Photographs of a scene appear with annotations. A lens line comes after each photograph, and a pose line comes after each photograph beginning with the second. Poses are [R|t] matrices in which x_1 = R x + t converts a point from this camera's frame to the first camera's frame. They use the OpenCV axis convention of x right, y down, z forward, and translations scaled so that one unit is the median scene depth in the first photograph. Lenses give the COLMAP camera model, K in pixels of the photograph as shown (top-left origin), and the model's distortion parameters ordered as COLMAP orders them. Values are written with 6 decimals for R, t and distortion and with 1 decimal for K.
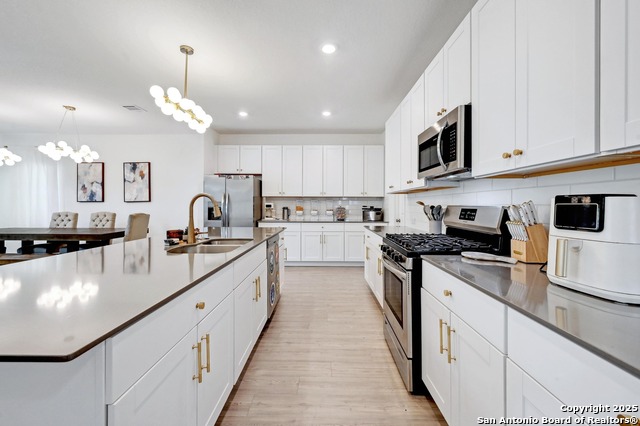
lens RADIAL K [[263.6, 0, 319.4], [0, 263.6, 202.2], [0, 0, 1]] dist [-0.000135, 0.000024]
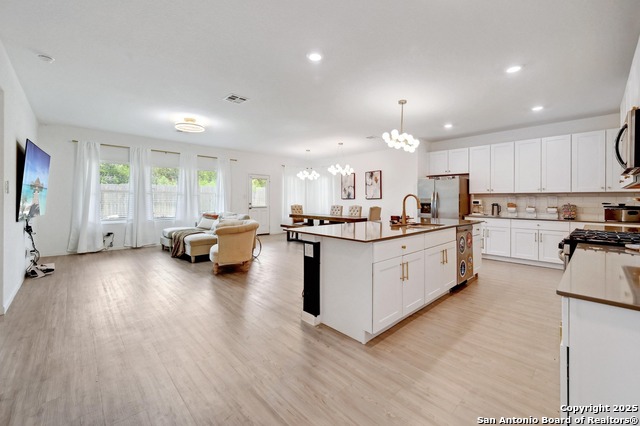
lens RADIAL K [[263.6, 0, 319.4], [0, 263.6, 202.2], [0, 0, 1]] dist [-0.000135, 0.000024]
pose [[0.699021, 0.005810, -0.715078, 0.140139], [0.004035, 0.999919, 0.012069, -0.002044], [0.715090, -0.011322, 0.698941, -0.231508]]
